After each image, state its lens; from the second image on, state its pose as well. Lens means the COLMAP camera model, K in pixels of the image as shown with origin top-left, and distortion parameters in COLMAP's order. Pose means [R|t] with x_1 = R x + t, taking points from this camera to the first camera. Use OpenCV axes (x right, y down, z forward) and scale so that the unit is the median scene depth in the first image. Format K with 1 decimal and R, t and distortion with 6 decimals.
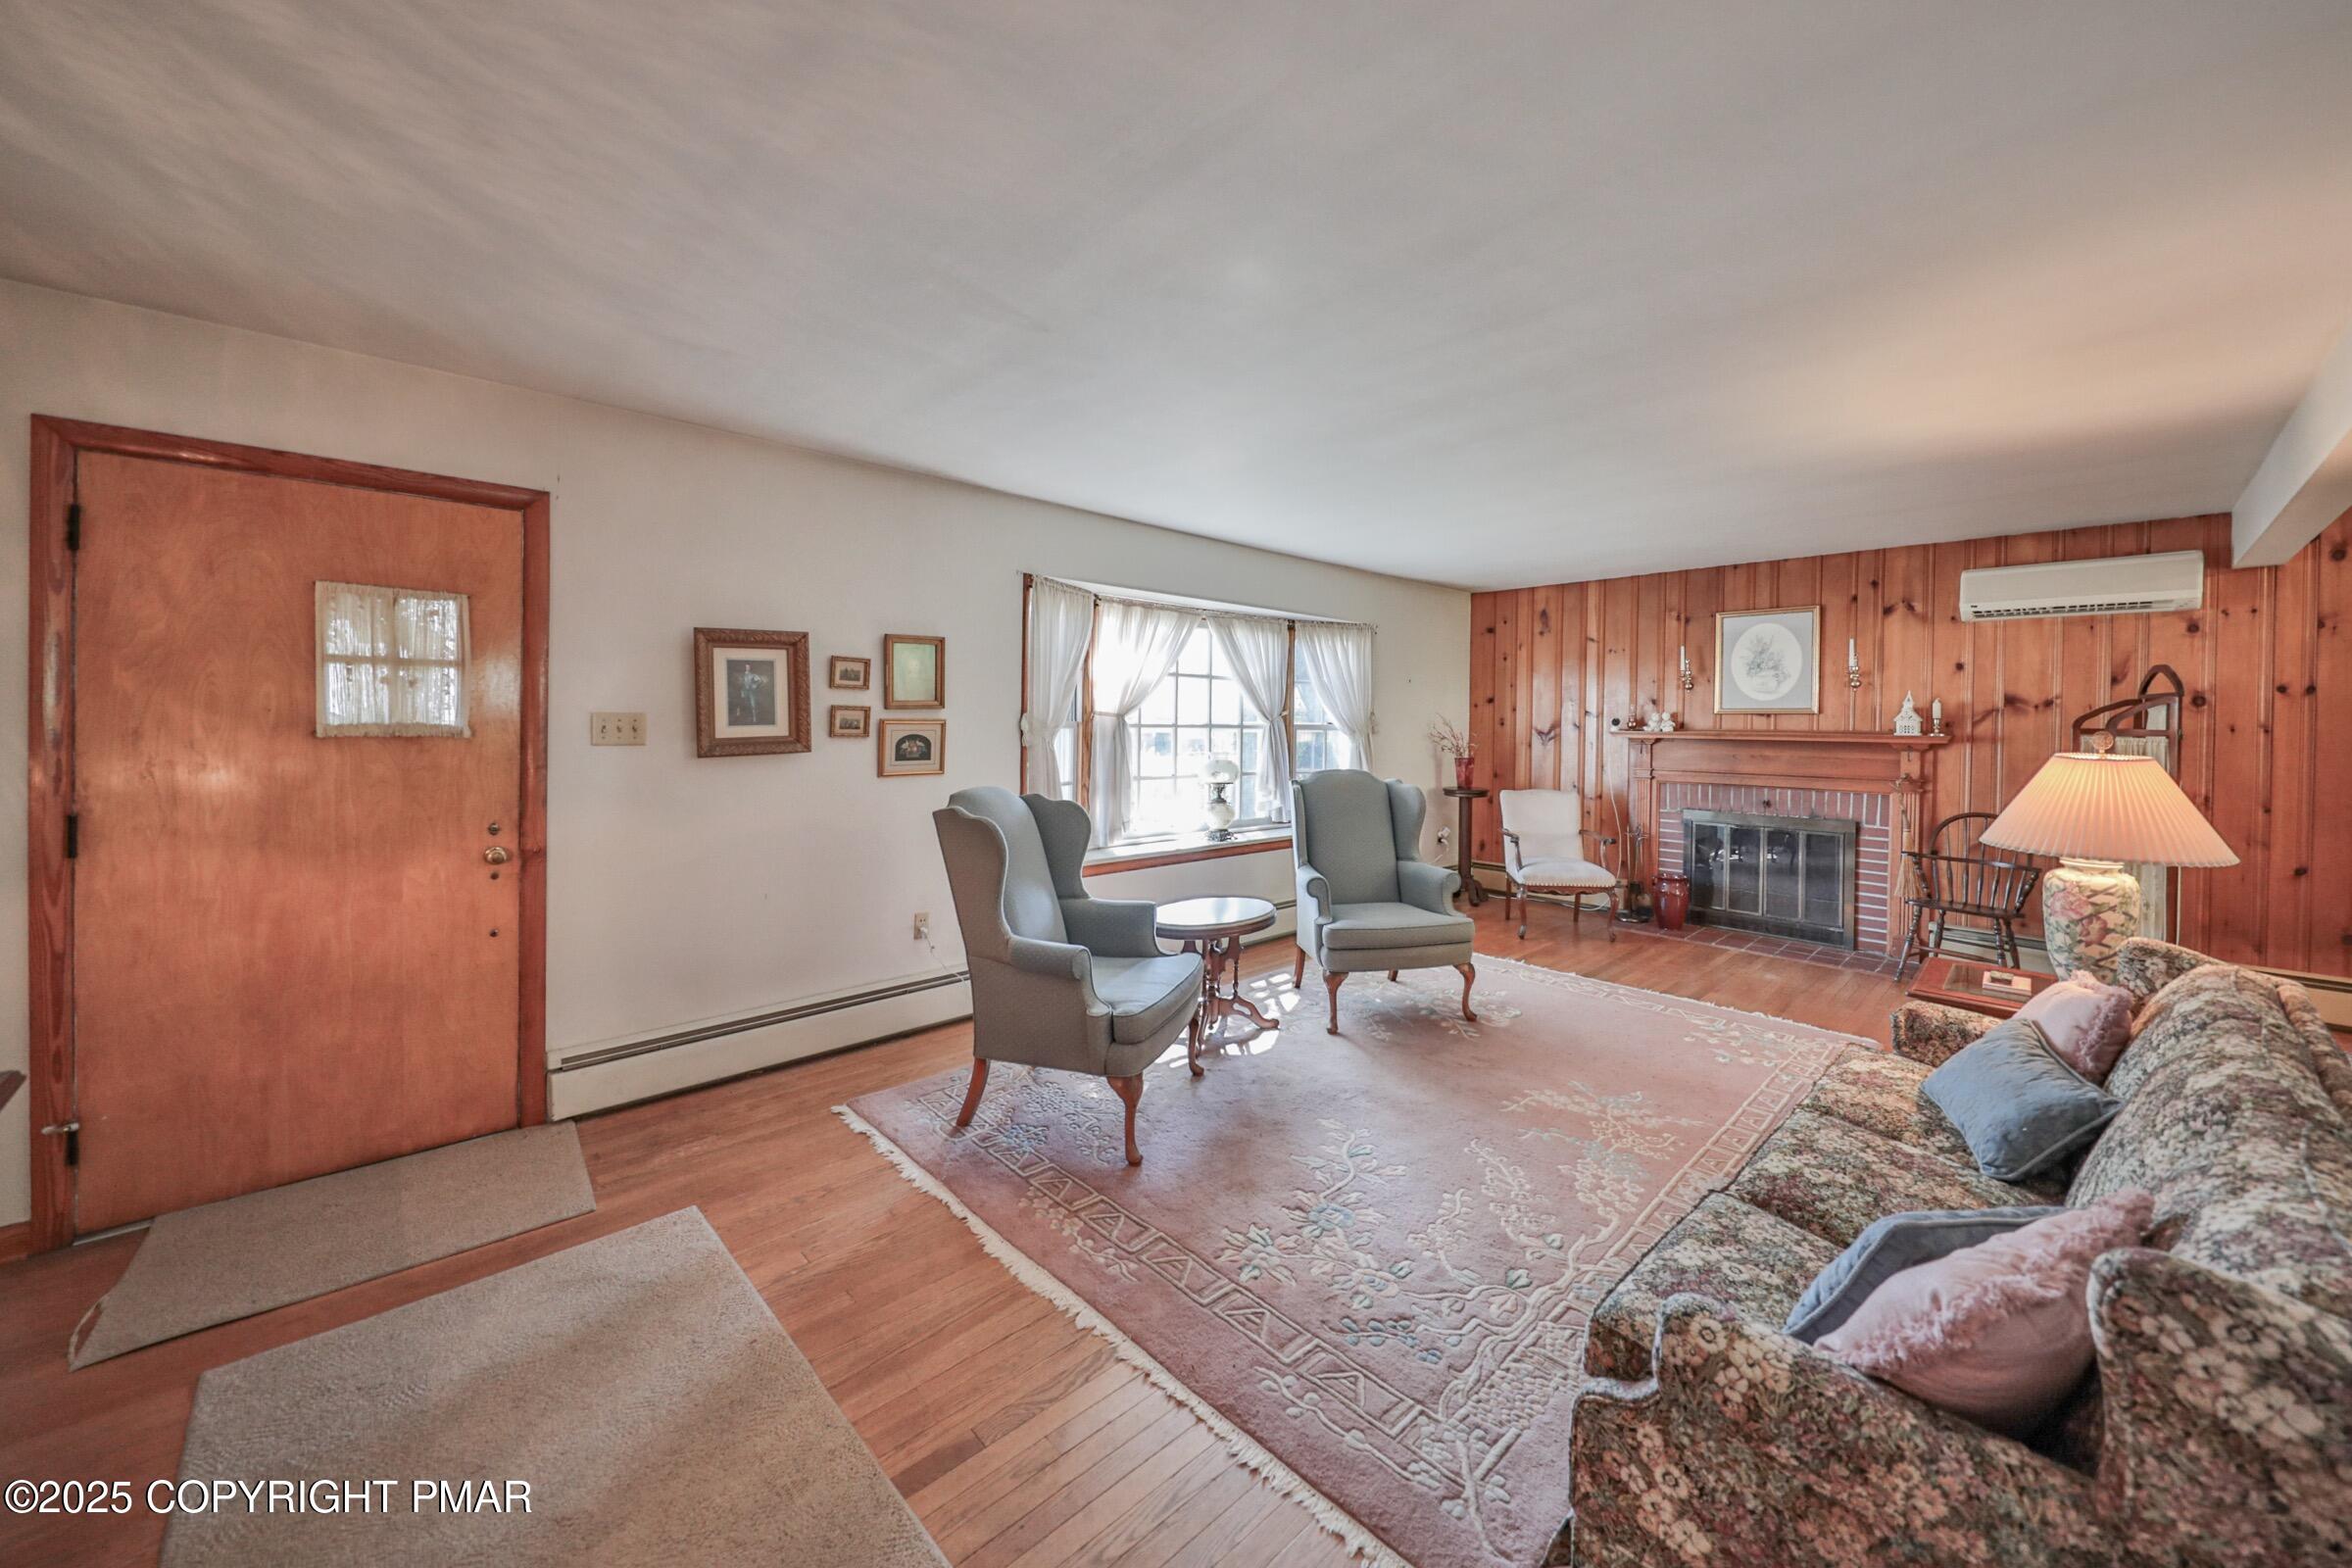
lens RADIAL K [[869.4, 0, 1176.3], [0, 869.4, 732.6], [0, 0, 1]] dist [-0.008555, -0.000253]
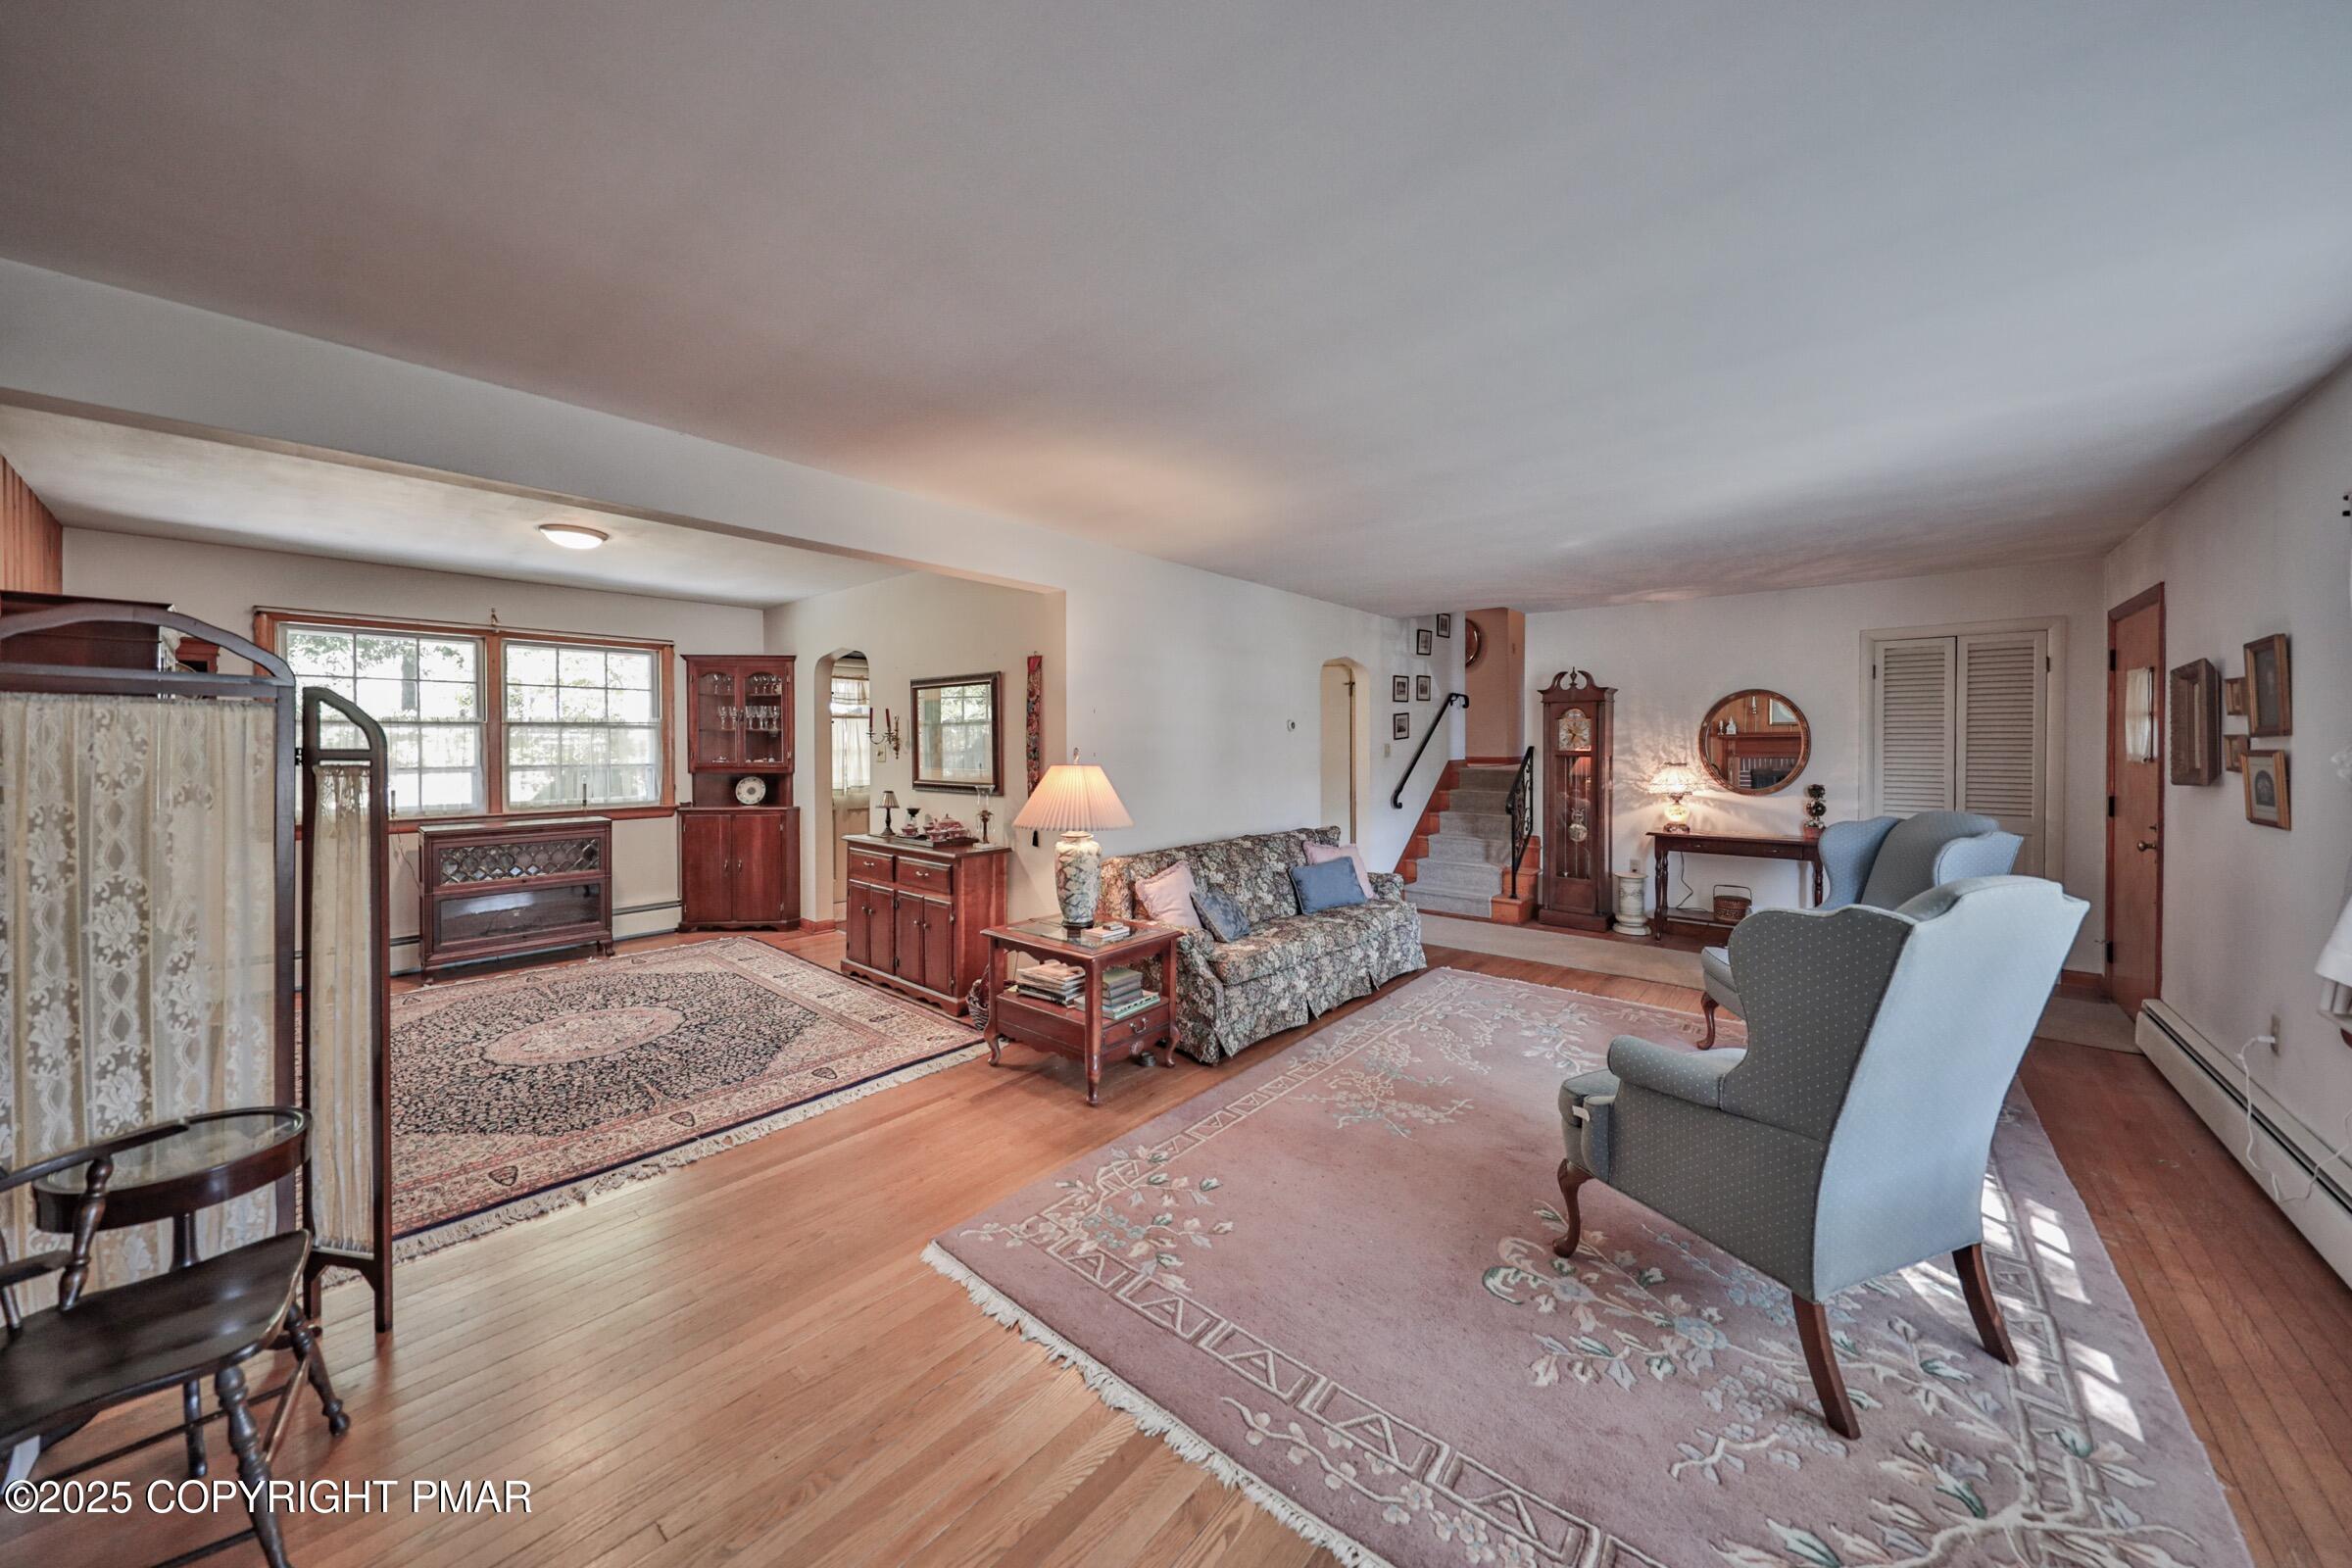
lens RADIAL K [[781.1, 0, 1169.1], [0, 781.1, 756.9], [0, 0, 1]] dist [0.007480, -0.006205]
pose [[-0.996496, -0.008522, -0.083209, 0.507537], [-0.010867, 0.999555, 0.027766, -0.012794], [0.082935, 0.028573, -0.996145, 1.160805]]
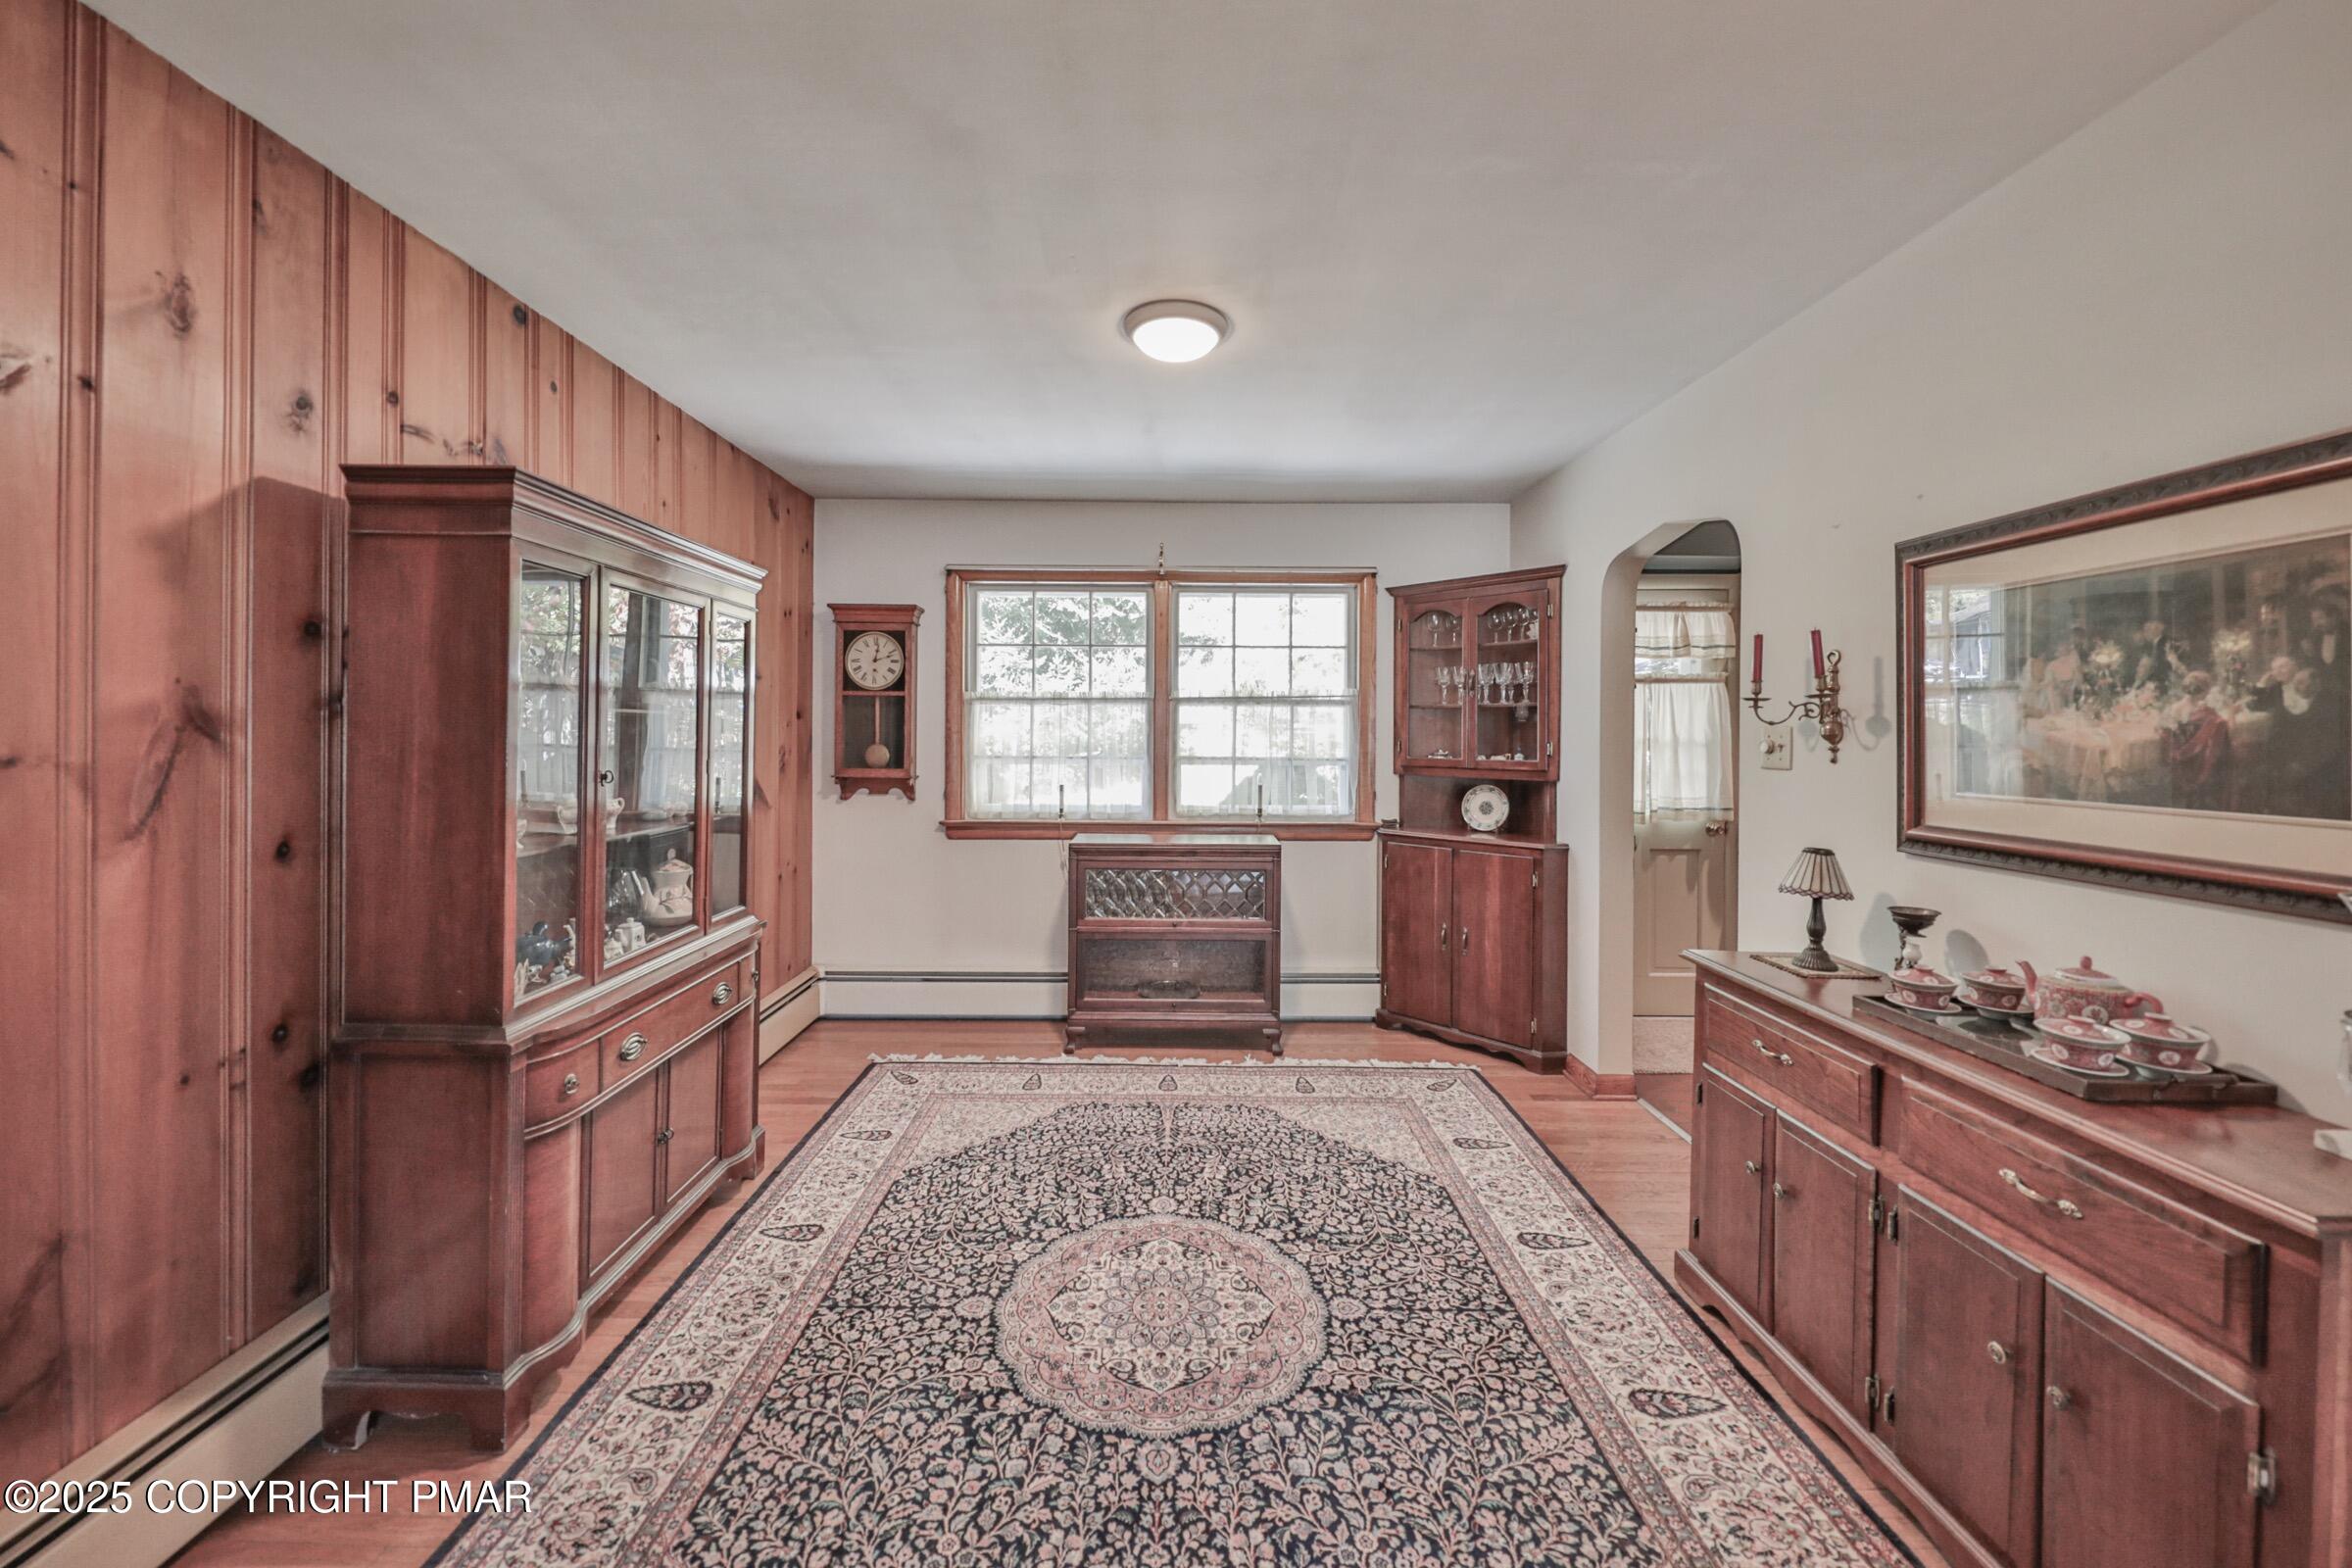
lens RADIAL K [[869.4, 0, 1176.3], [0, 869.4, 732.6], [0, 0, 1]] dist [-0.008555, -0.000253]
pose [[-0.724740, -0.014712, 0.688865, 0.709216], [-0.005714, 0.999866, 0.015342, 0.000661], [-0.688999, 0.007183, -0.724727, 0.674145]]
